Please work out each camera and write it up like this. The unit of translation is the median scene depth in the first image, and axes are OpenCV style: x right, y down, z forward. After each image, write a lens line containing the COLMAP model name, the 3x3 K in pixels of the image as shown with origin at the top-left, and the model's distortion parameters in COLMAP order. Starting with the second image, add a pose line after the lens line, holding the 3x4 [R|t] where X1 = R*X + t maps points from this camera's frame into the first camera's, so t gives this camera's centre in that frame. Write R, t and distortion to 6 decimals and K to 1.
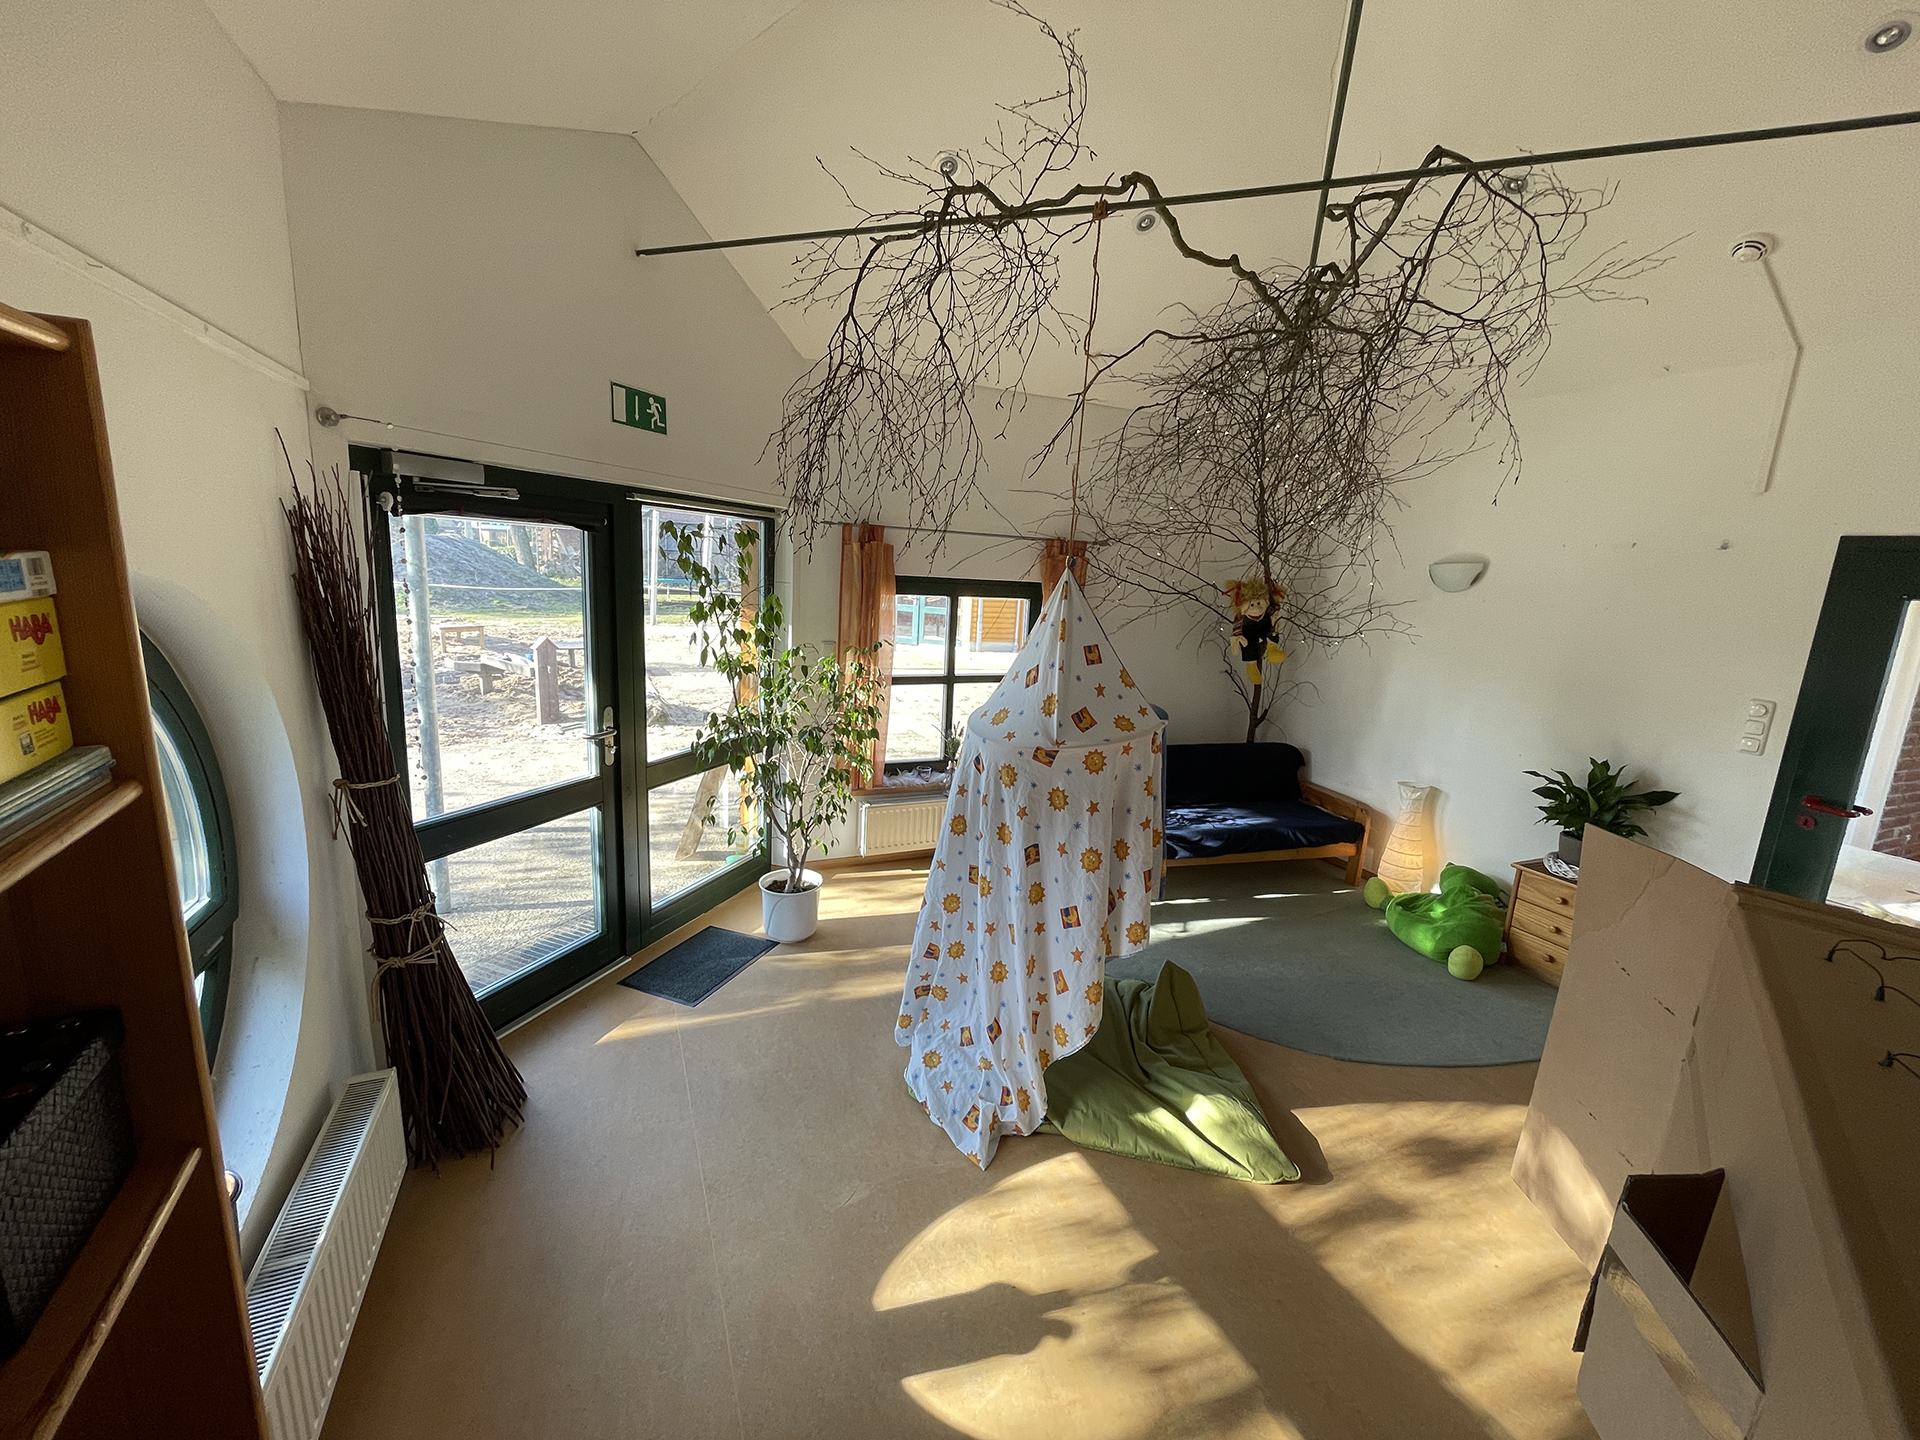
lens RADIAL K [[771.9, 0, 957.3], [0, 771.9, 728.2], [0, 0, 1]] dist [-0.009675, 0.000741]
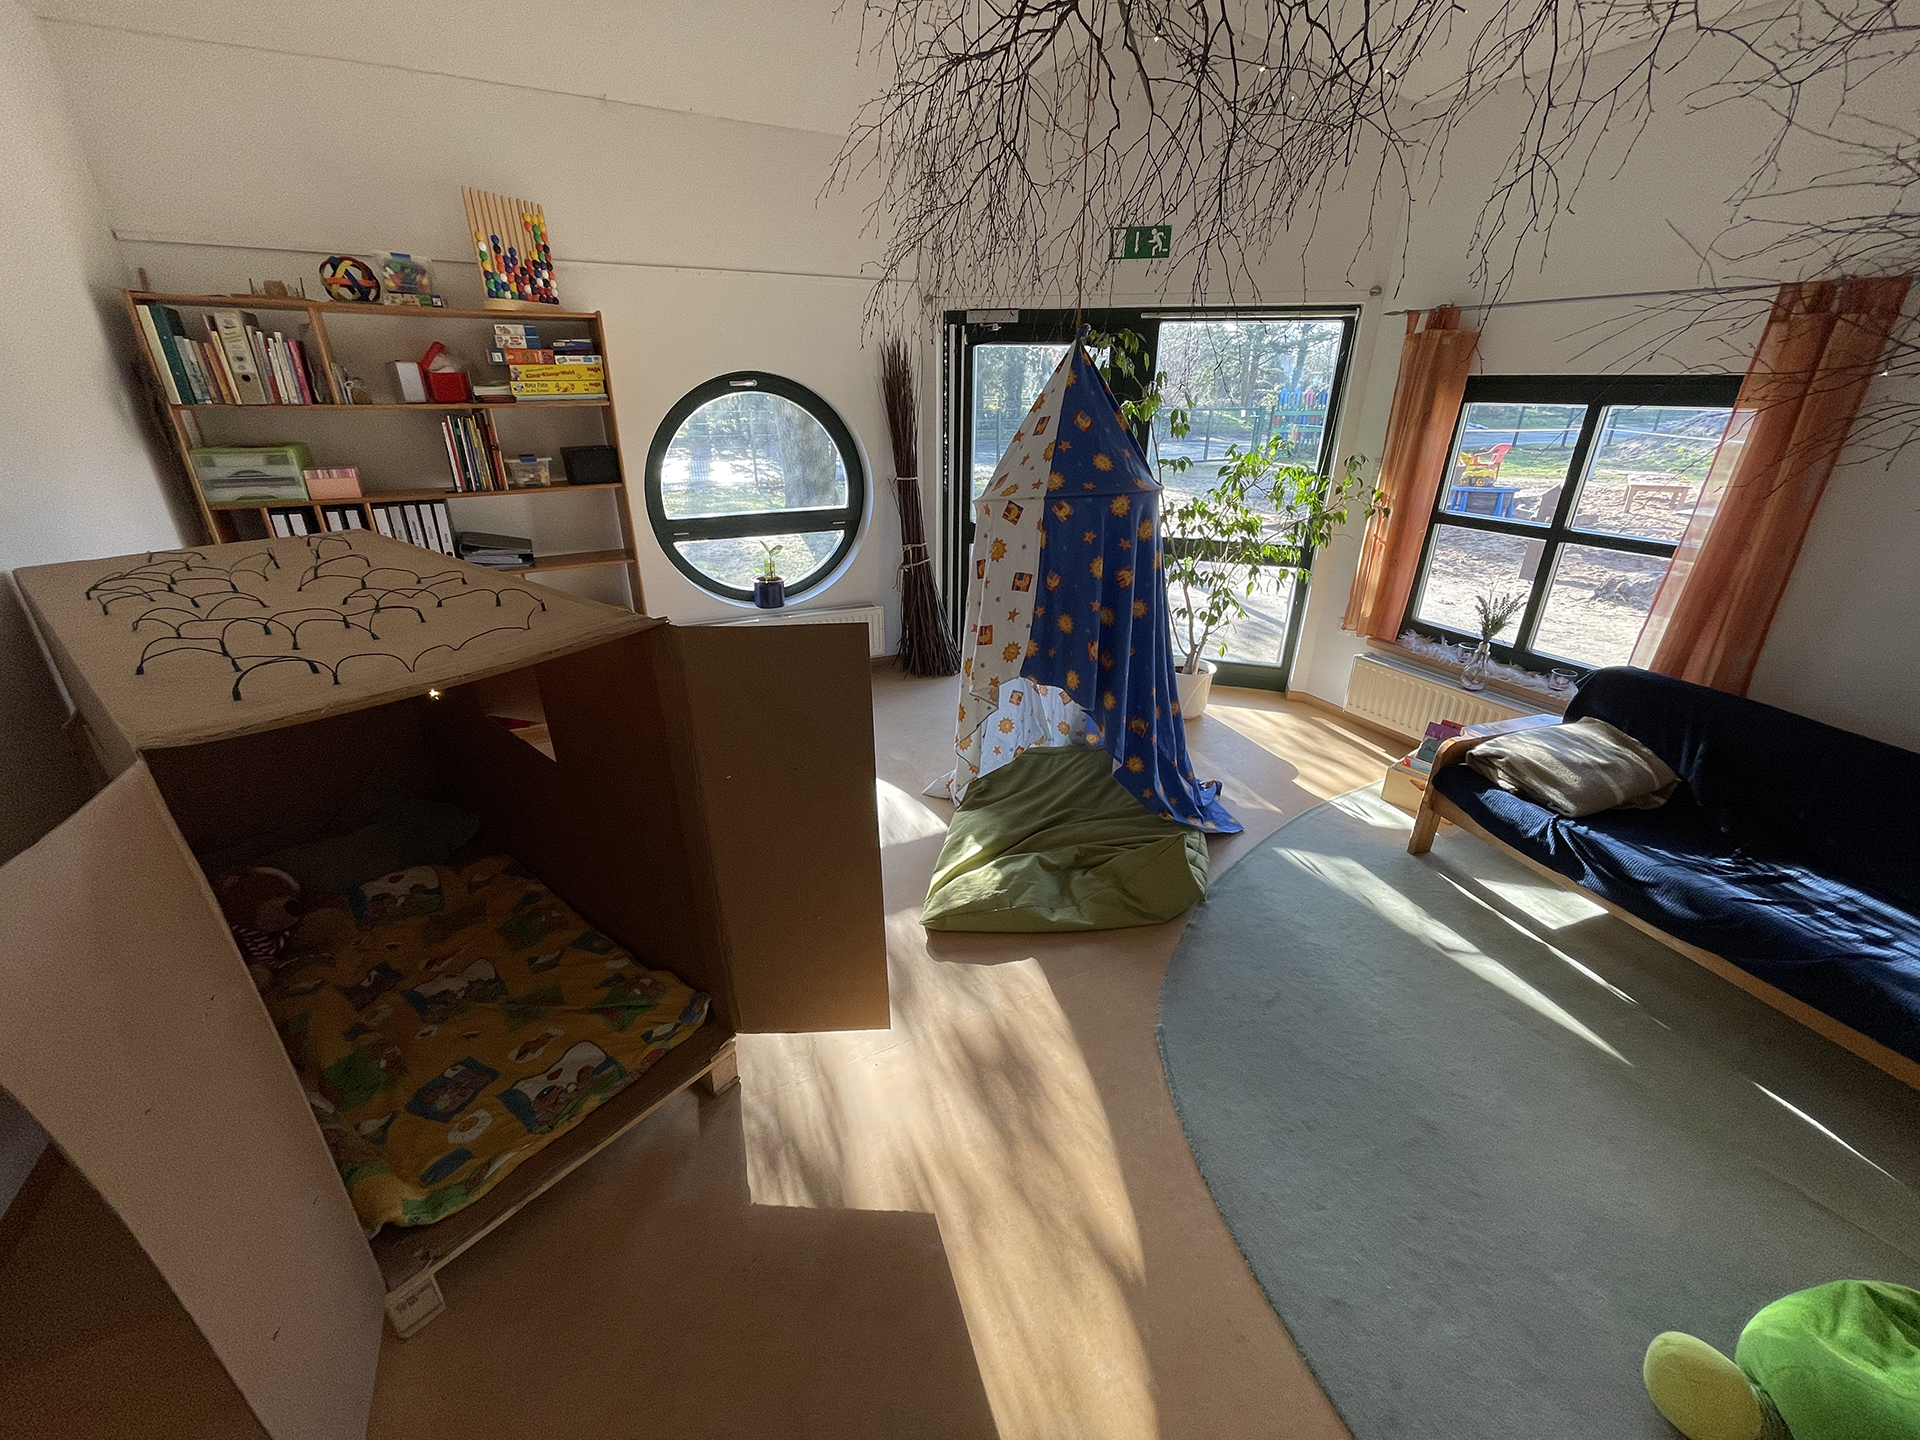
lens RADIAL K [[771.9, 0, 950.9], [0, 771.9, 716.7], [0, 0, 1]] dist [-0.009675, 0.000741]
pose [[0.058714, 0.346634, -0.936161, 0.718692], [-0.212521, 0.920622, 0.327552, -0.024952], [0.975391, 0.179722, 0.127720, 0.456889]]
